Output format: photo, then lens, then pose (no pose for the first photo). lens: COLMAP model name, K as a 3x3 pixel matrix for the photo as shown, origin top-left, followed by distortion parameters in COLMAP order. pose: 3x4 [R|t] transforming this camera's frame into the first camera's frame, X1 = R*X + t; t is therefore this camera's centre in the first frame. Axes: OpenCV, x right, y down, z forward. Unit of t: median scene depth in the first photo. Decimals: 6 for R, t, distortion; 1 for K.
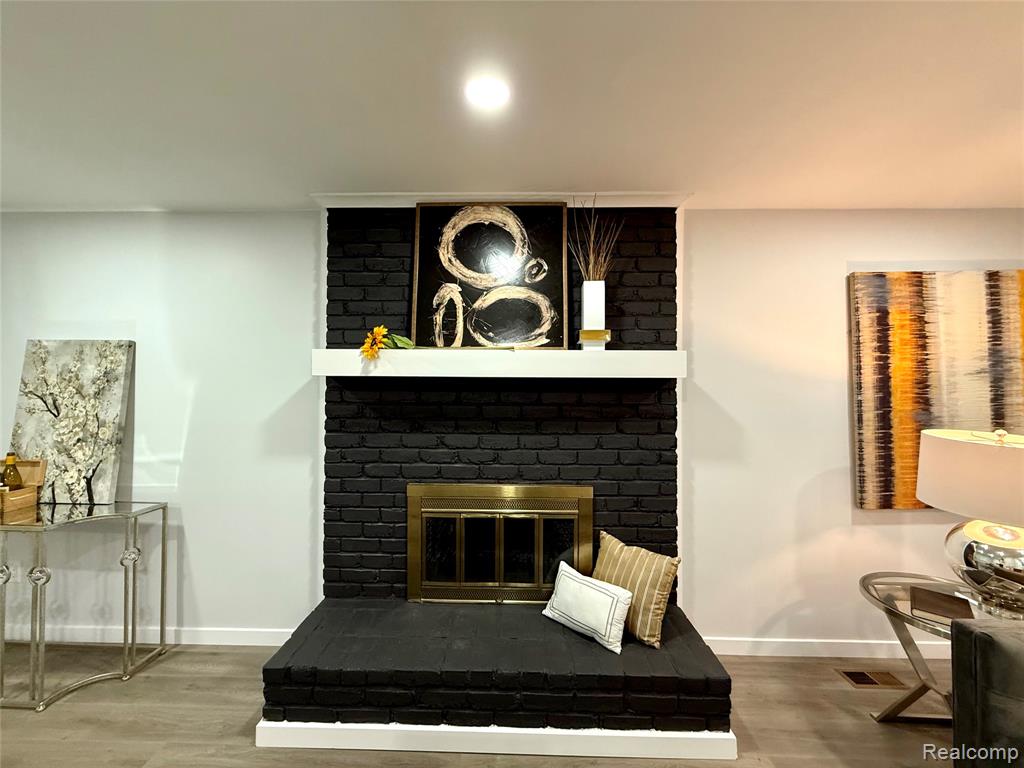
lens RADIAL K [[406.7, 0, 512.0], [0, 406.7, 384.0], [0, 0, 1]] dist [-0.000086, 0.000064]
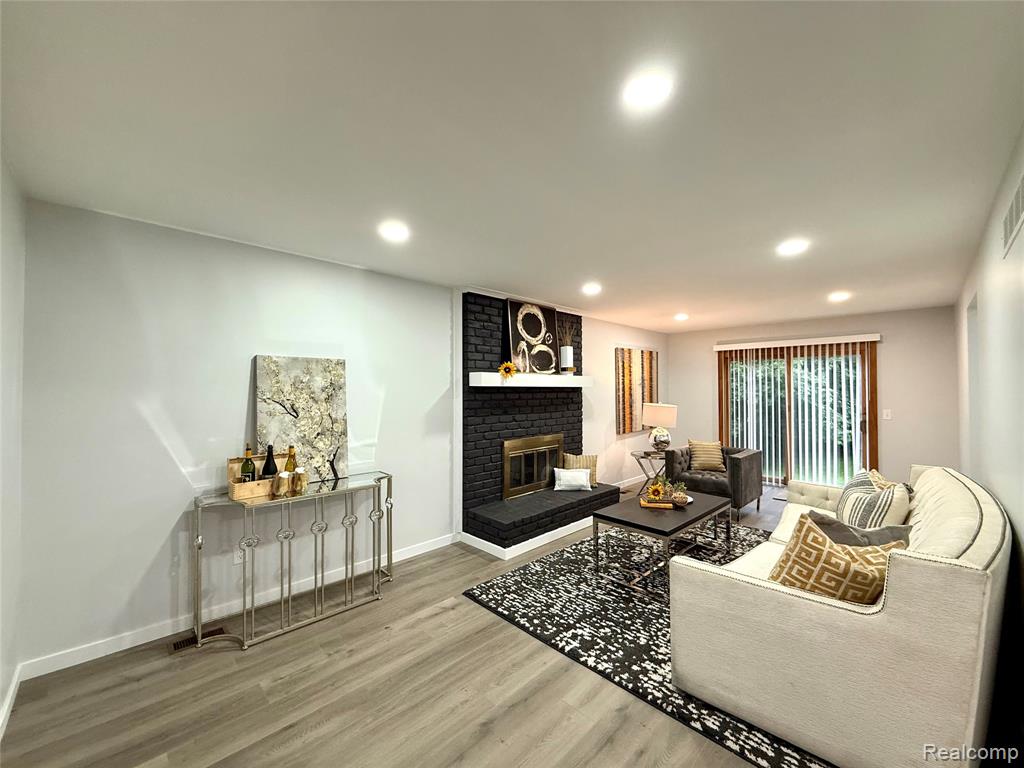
lens RADIAL K [[406.7, 0, 512.0], [0, 406.7, 384.0], [0, 0, 1]] dist [-0.000086, 0.000064]
pose [[0.695972, 0.002813, 0.718063, -1.609092], [-0.007349, 0.999968, 0.003206, -0.035102], [-0.718031, -0.007508, 0.695971, -0.383548]]
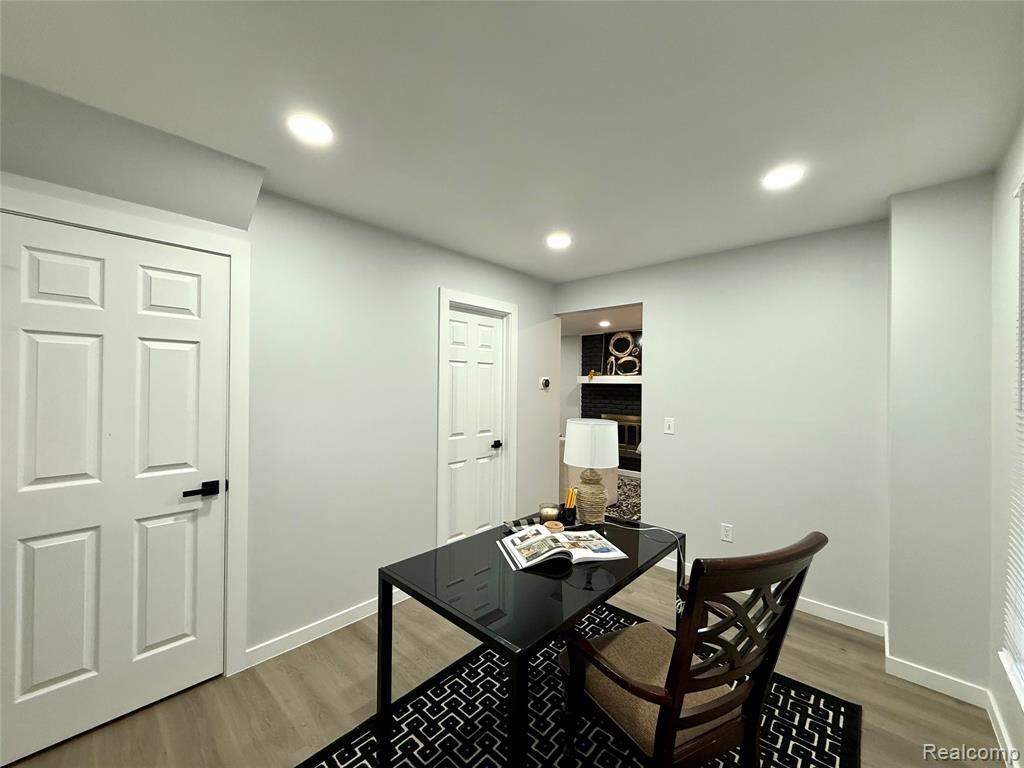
lens RADIAL K [[406.7, 0, 512.0], [0, 406.7, 384.0], [0, 0, 1]] dist [-0.000086, 0.000064]
pose [[0.753159, -0.001471, -0.657837, 1.429537], [0.006859, 0.999961, 0.005617, -0.036295], [0.657803, -0.008743, 0.753139, -2.088318]]
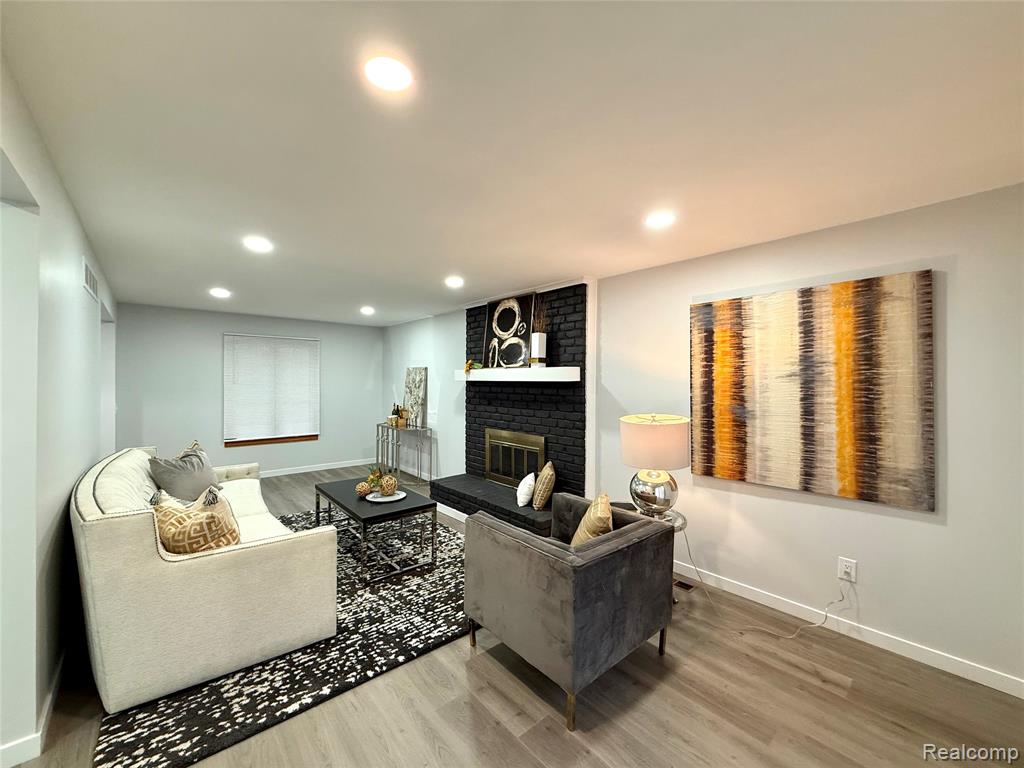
lens RADIAL K [[406.7, 0, 512.0], [0, 406.7, 384.0], [0, 0, 1]] dist [-0.000086, 0.000064]
pose [[0.678248, 0.003847, -0.734823, 1.473907], [0.008795, 0.999872, 0.013353, -0.027196], [0.734780, -0.015520, 0.678128, -0.413080]]
